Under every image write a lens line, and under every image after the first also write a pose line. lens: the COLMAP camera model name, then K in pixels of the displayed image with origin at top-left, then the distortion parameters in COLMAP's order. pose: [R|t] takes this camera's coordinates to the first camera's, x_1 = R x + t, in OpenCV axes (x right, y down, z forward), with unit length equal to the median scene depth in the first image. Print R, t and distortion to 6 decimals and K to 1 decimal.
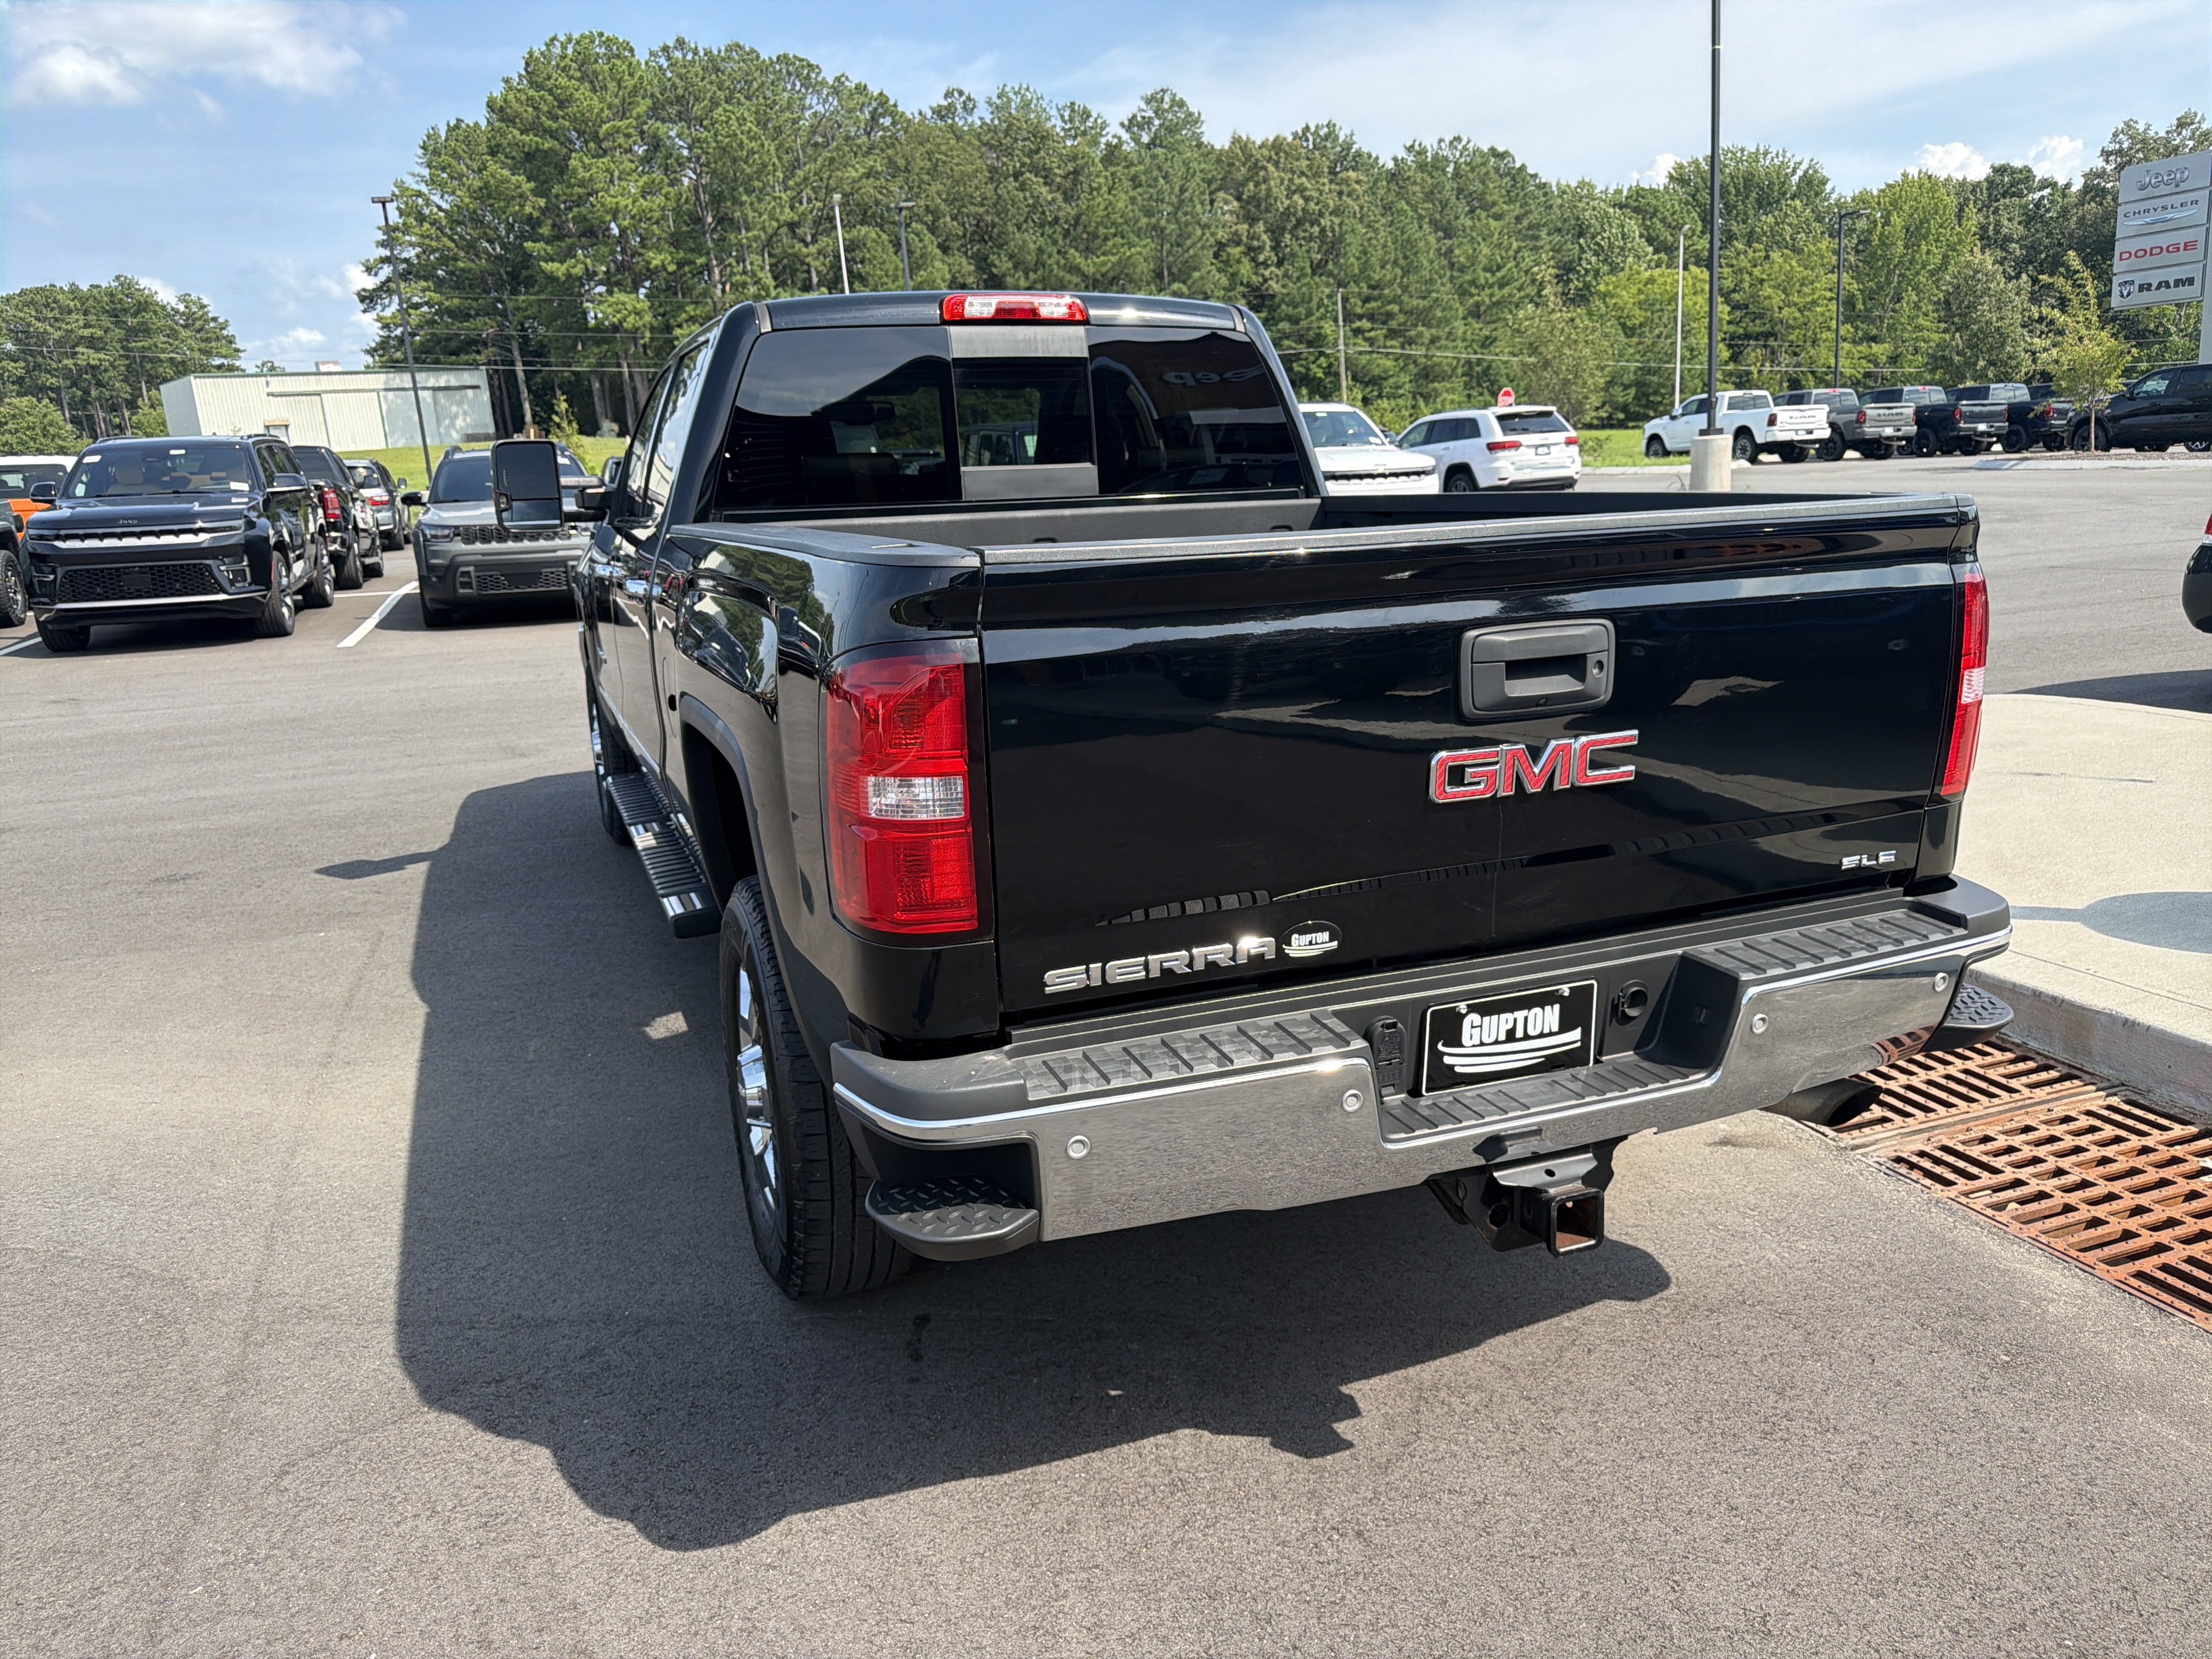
lens RADIAL K [[1567.9, 0, 1115.9], [0, 1567.9, 853.2], [0, 0, 1]] dist [0.026405, -0.032370]
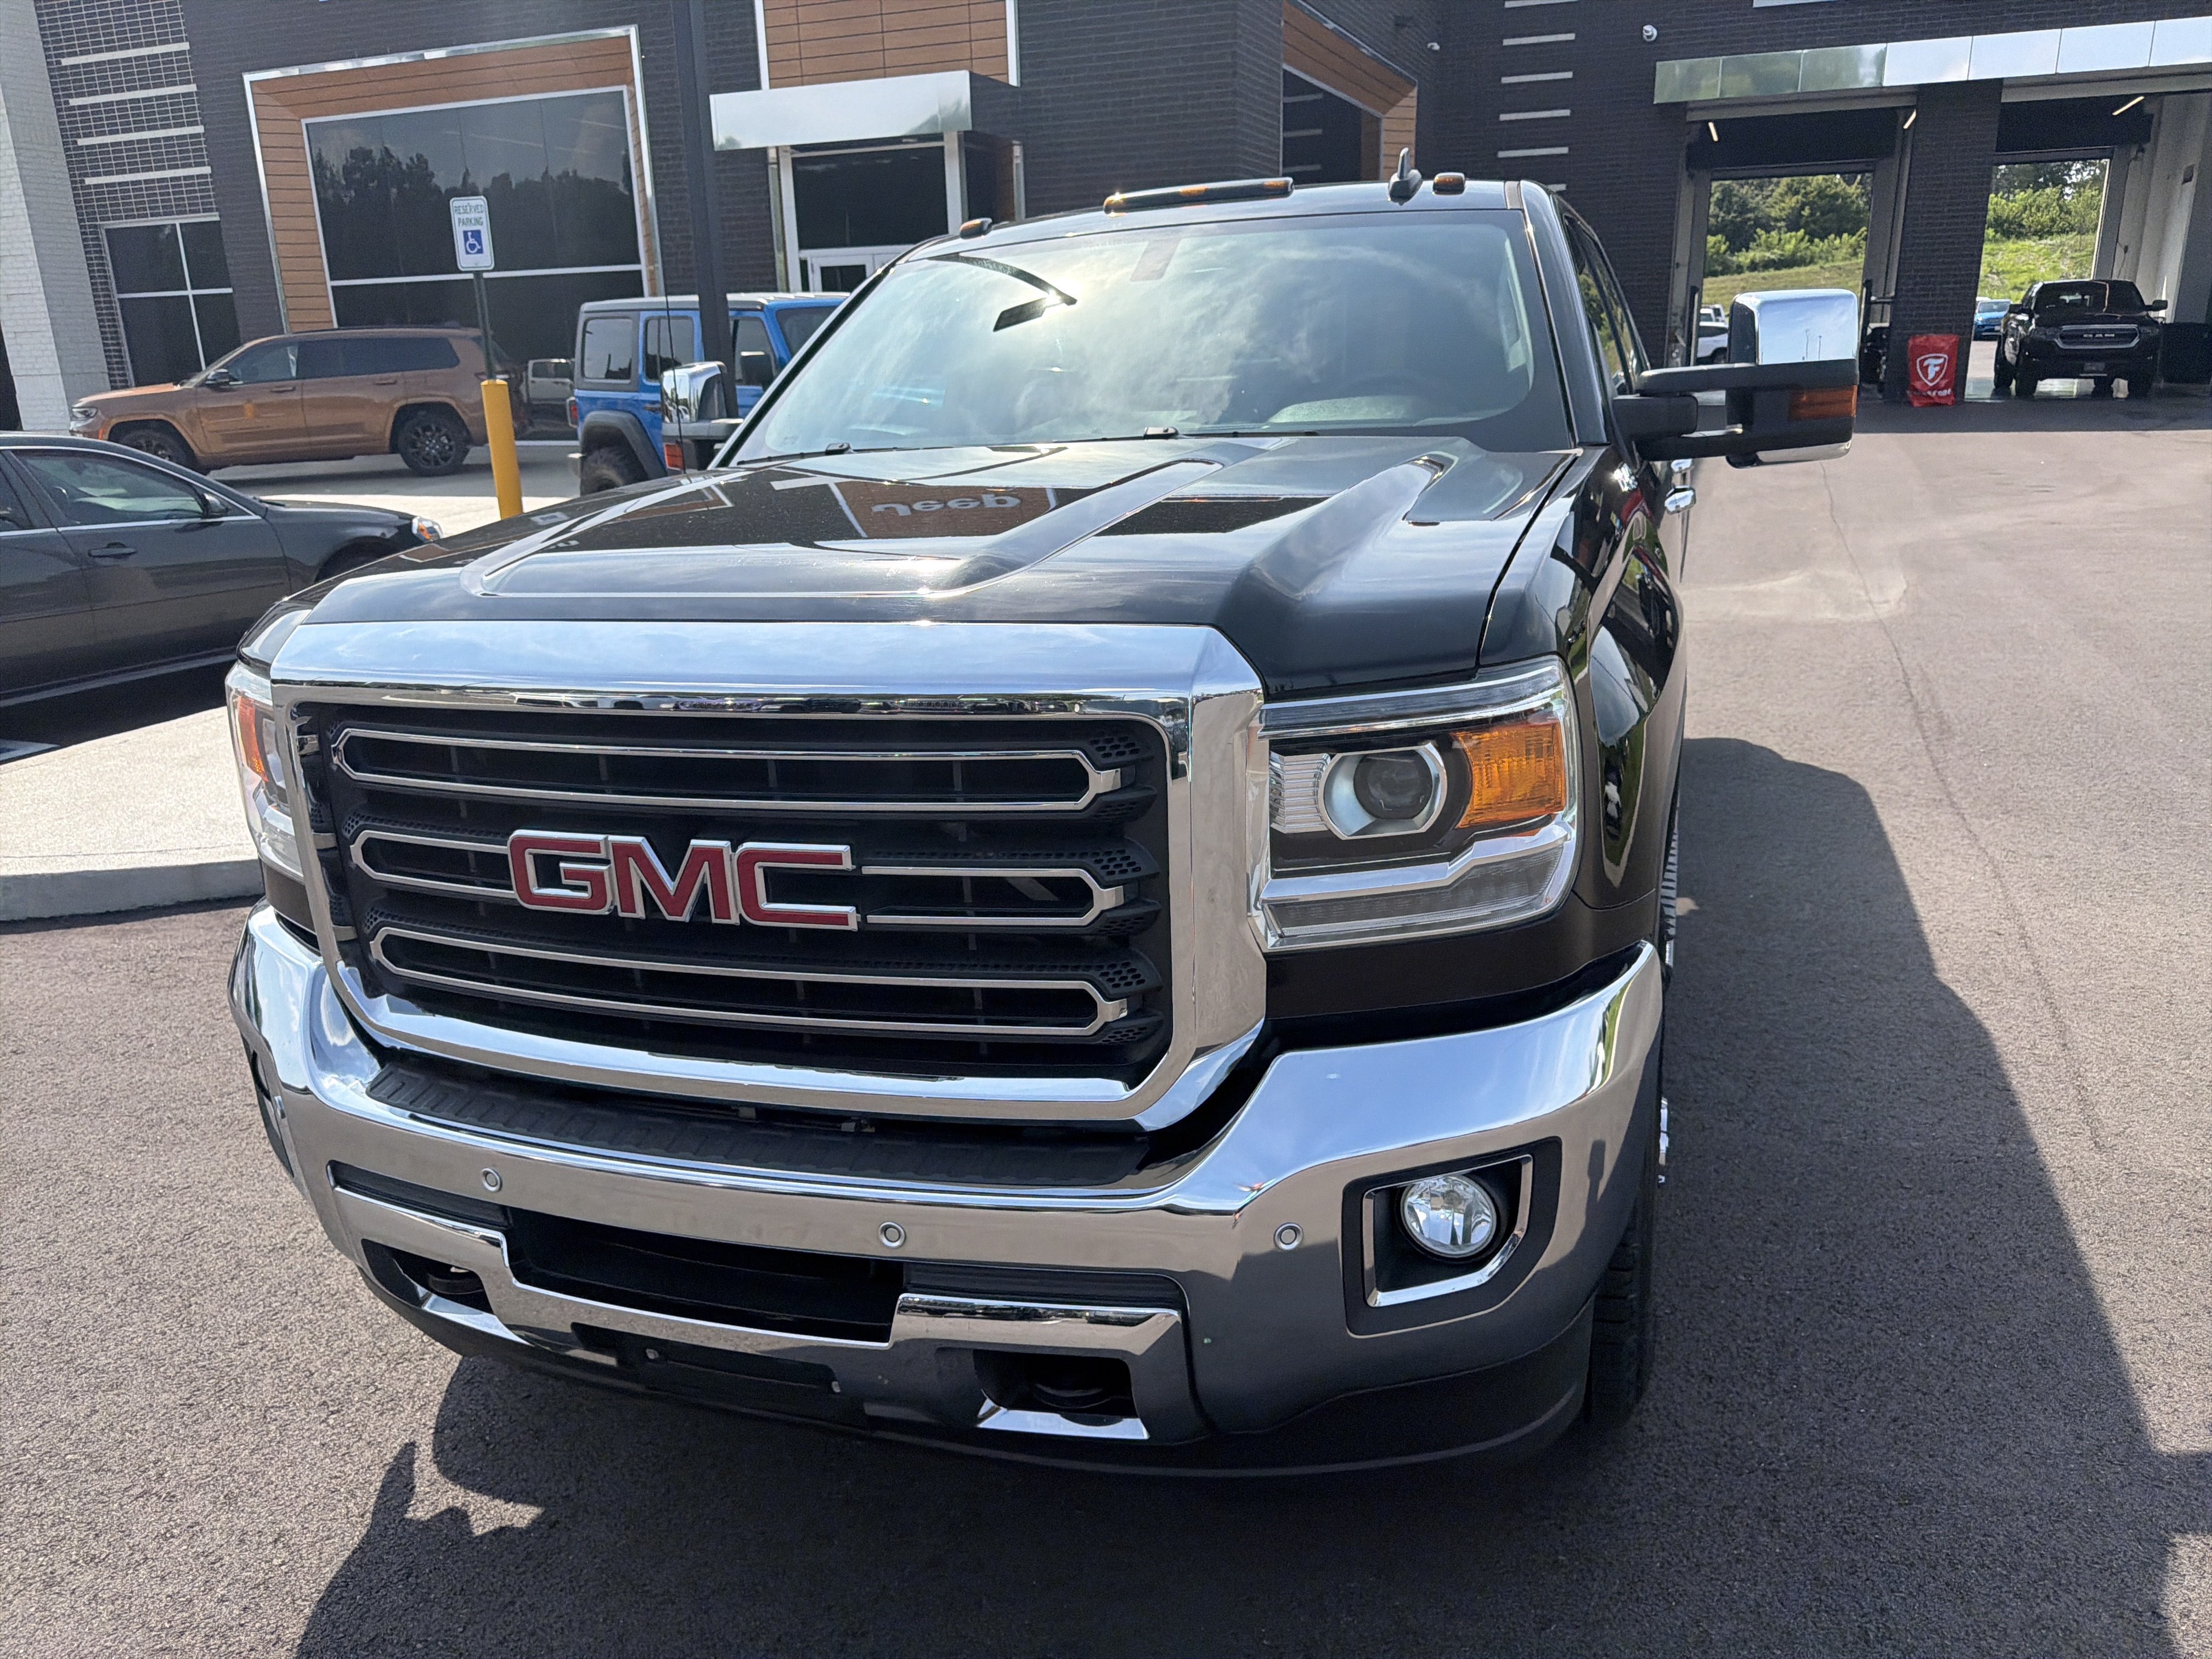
lens RADIAL K [[1567.9, 0, 1112.5], [0, 1567.9, 830.1], [0, 0, 1]] dist [0.026405, -0.032370]
pose [[-0.749568, -0.105824, 0.653413, -0.095085], [0.240840, 0.875876, 0.418135, -0.063109], [-0.616558, 0.470788, -0.631043, 0.259333]]
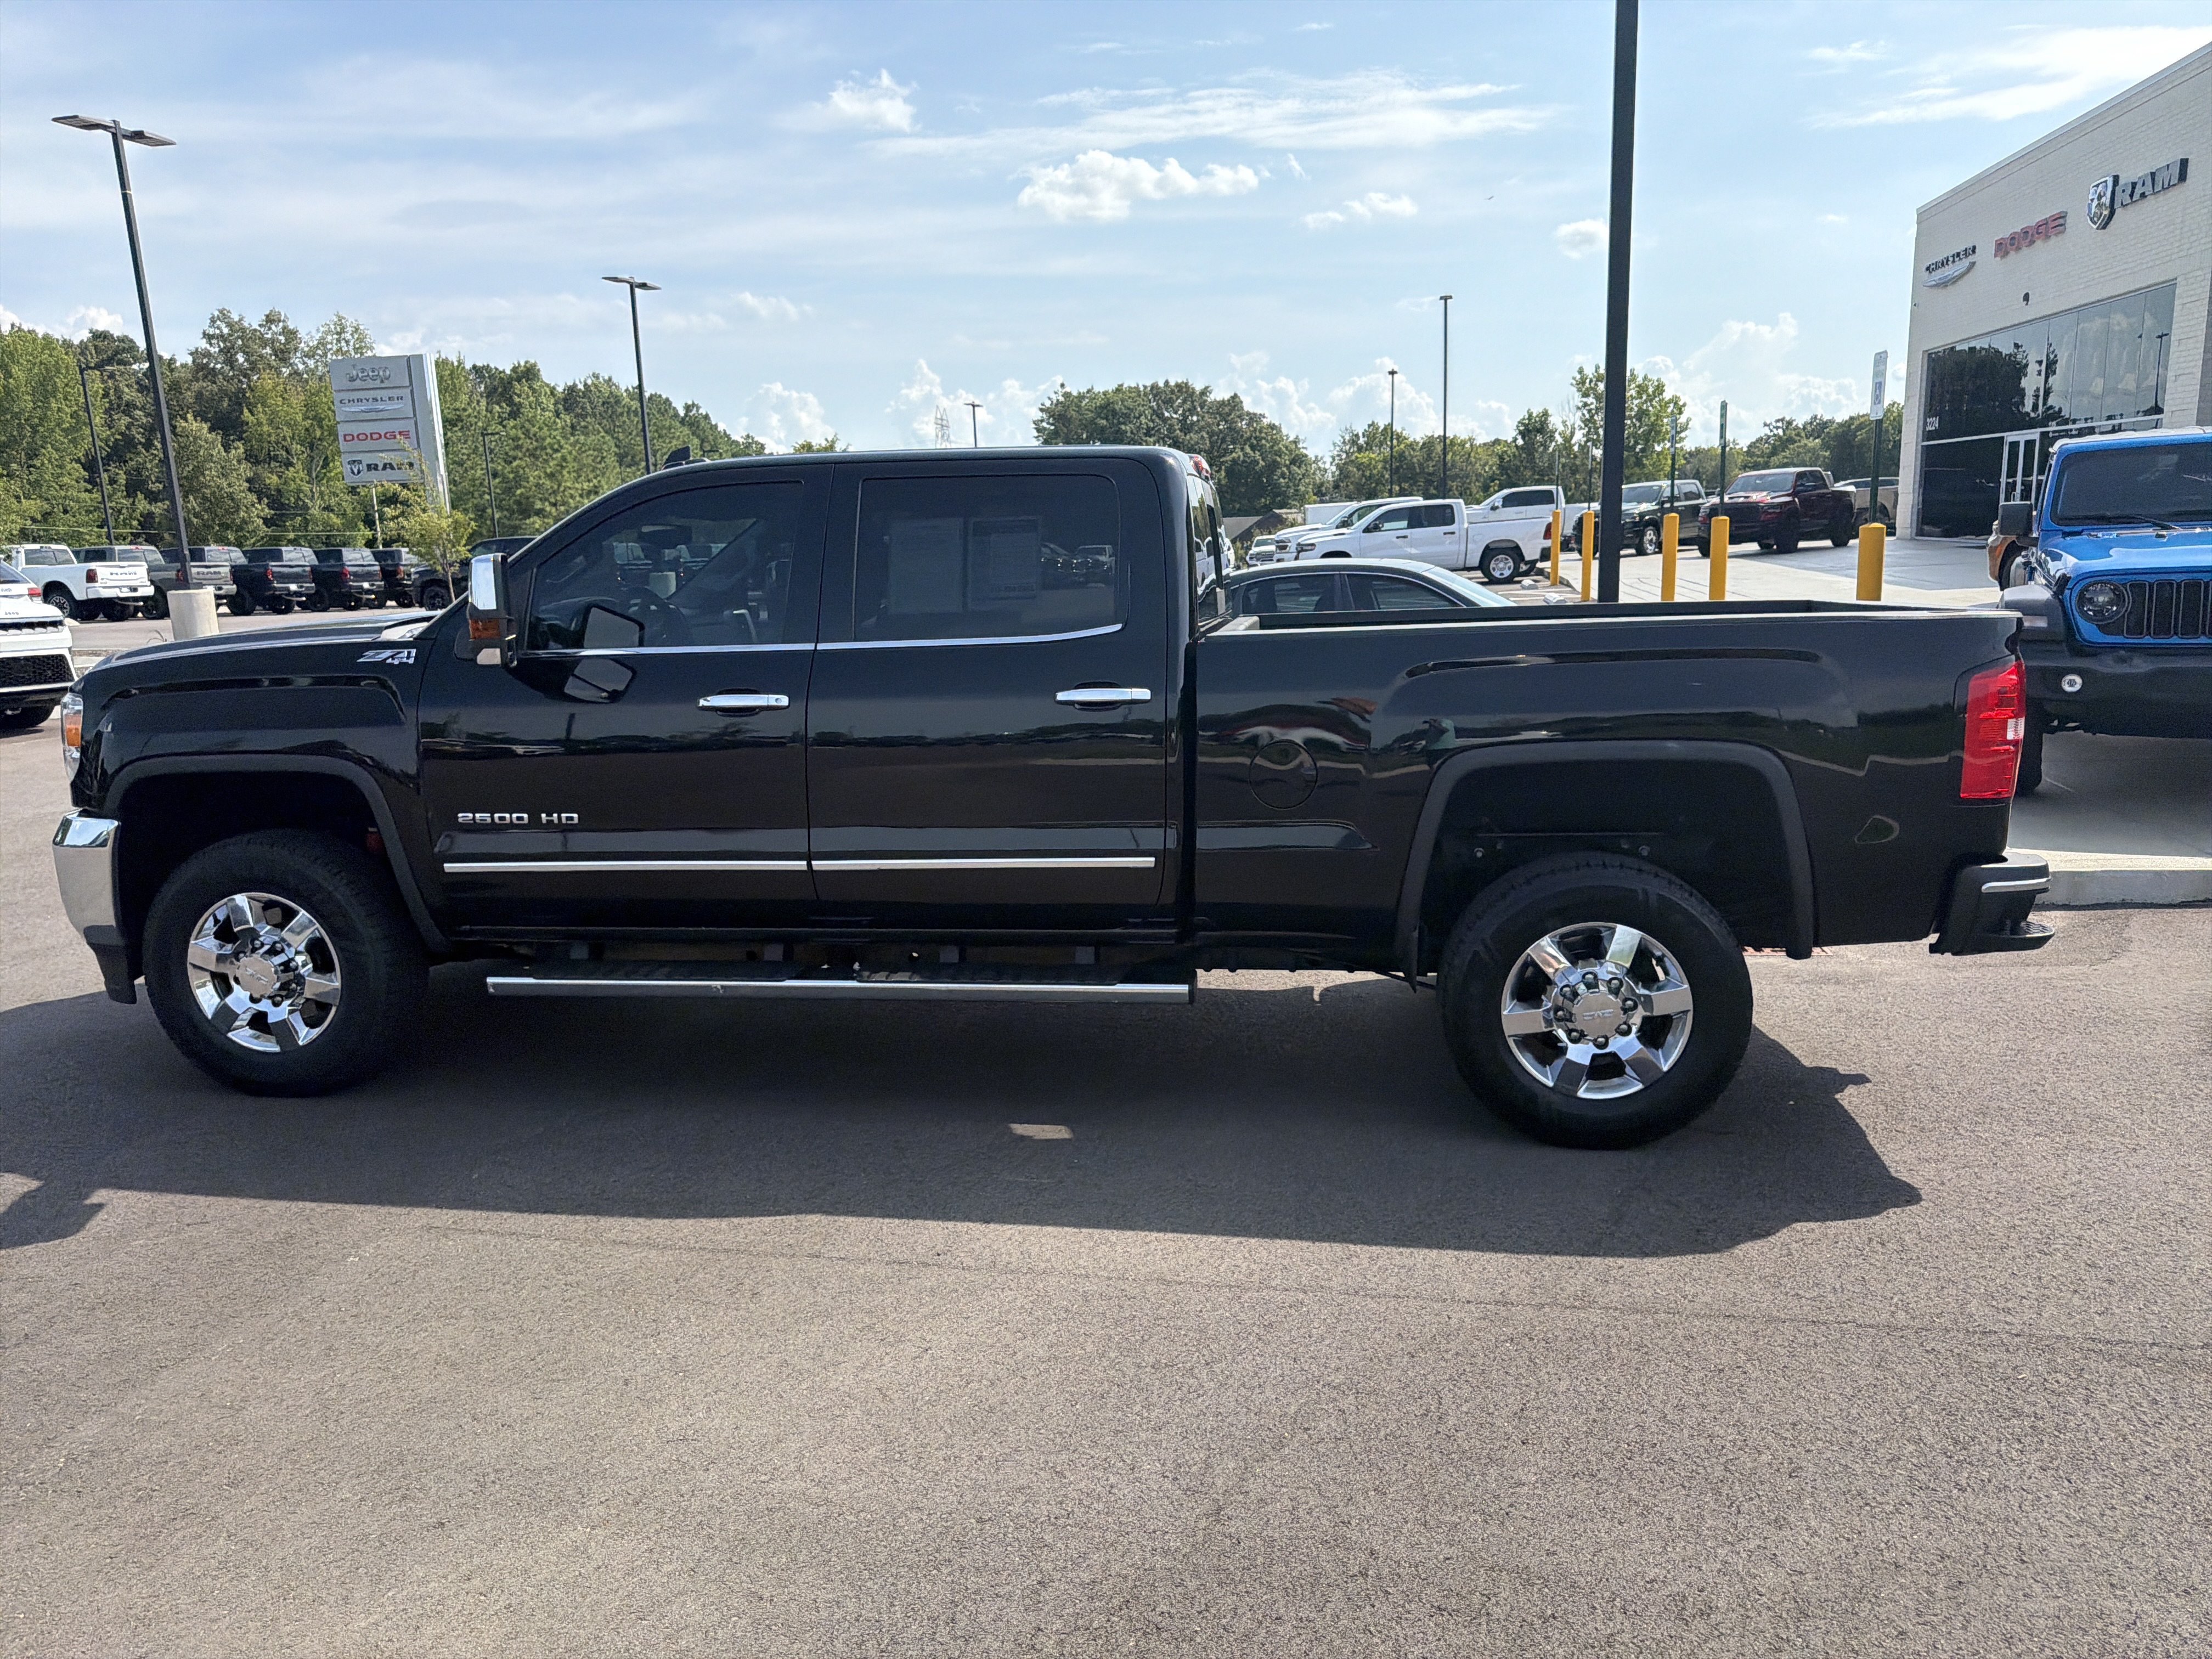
lens RADIAL K [[1567.9, 0, 1119.2], [0, 1567.9, 849.2], [0, 0, 1]] dist [0.026405, -0.032370]
pose [[0.483588, -0.127207, 0.866003, -0.155525], [0.214210, 0.976497, 0.023819, -0.011374], [-0.848679, 0.173988, 0.499472, 0.059683]]
